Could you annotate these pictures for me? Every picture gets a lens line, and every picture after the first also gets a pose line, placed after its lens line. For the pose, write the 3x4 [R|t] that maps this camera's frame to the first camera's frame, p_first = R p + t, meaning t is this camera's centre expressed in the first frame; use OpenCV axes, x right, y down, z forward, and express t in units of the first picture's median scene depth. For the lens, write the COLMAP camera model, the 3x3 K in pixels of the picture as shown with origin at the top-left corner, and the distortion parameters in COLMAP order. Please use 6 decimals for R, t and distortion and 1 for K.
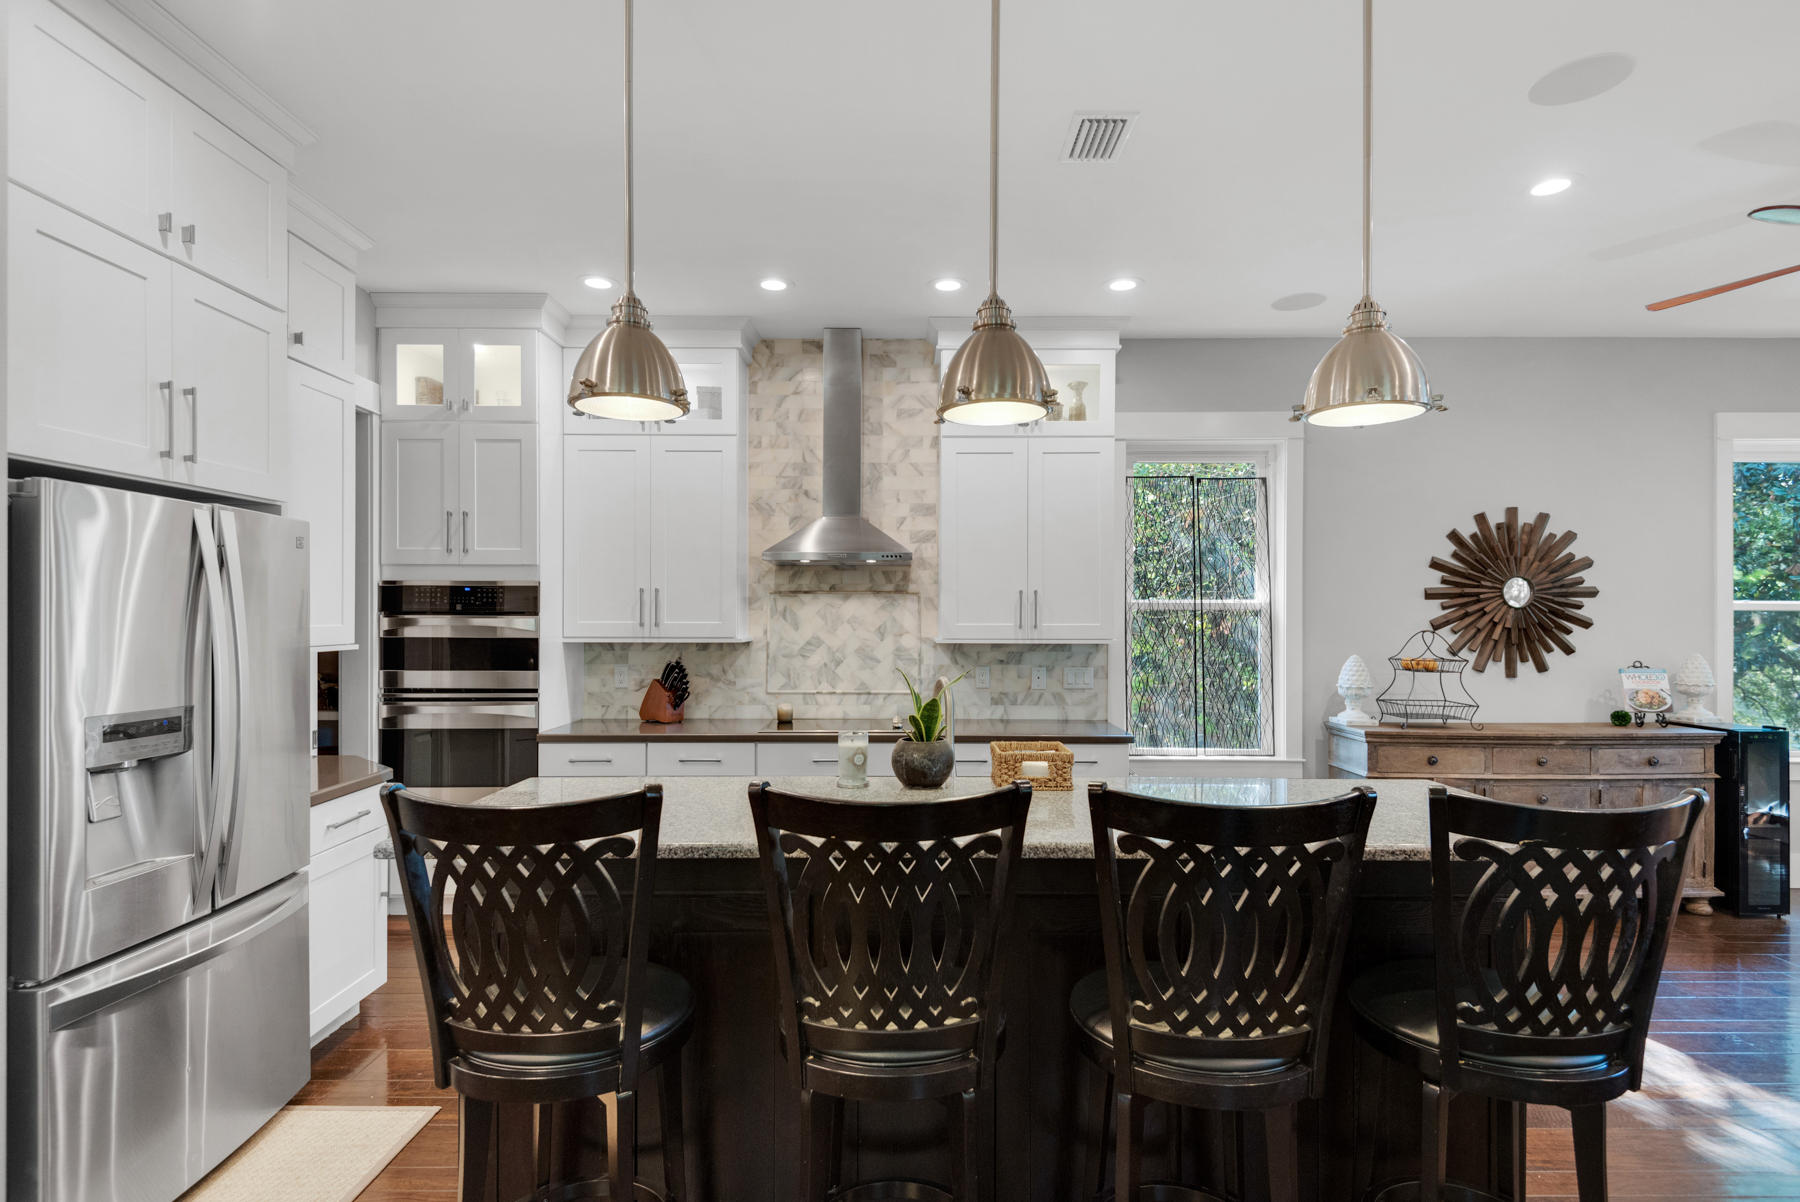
lens RADIAL K [[869.1, 0, 898.2], [0, 869.1, 606.3], [0, 0, 1]] dist [0.039561, -0.037577]
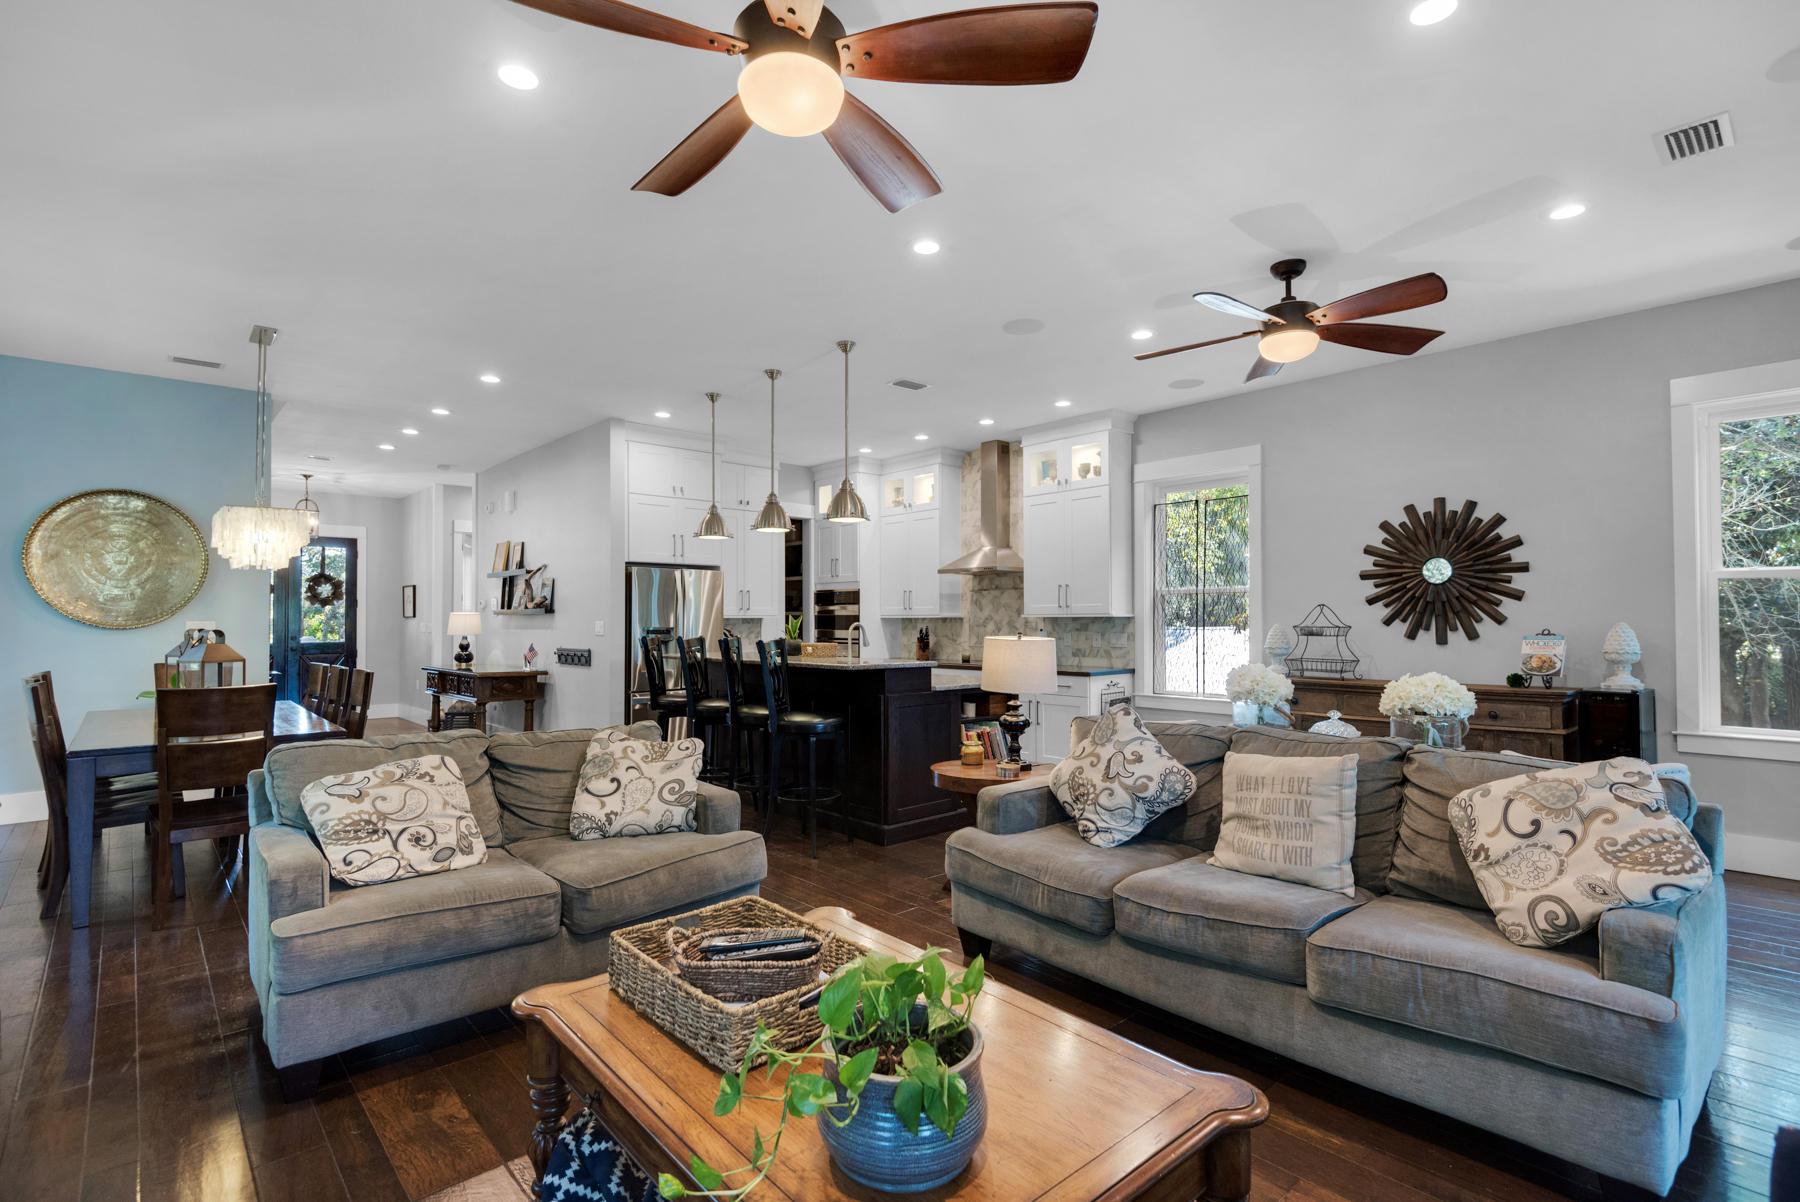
lens RADIAL K [[846.6, 0, 900.0], [0, 846.6, 601.0], [0, 0, 1]] dist [0.015561, -0.016398]
pose [[0.667535, -0.022113, -0.744250, 1.058262], [0.006199, 0.999689, -0.024142, 0.046806], [0.744553, 0.011502, 0.667464, -0.277294]]
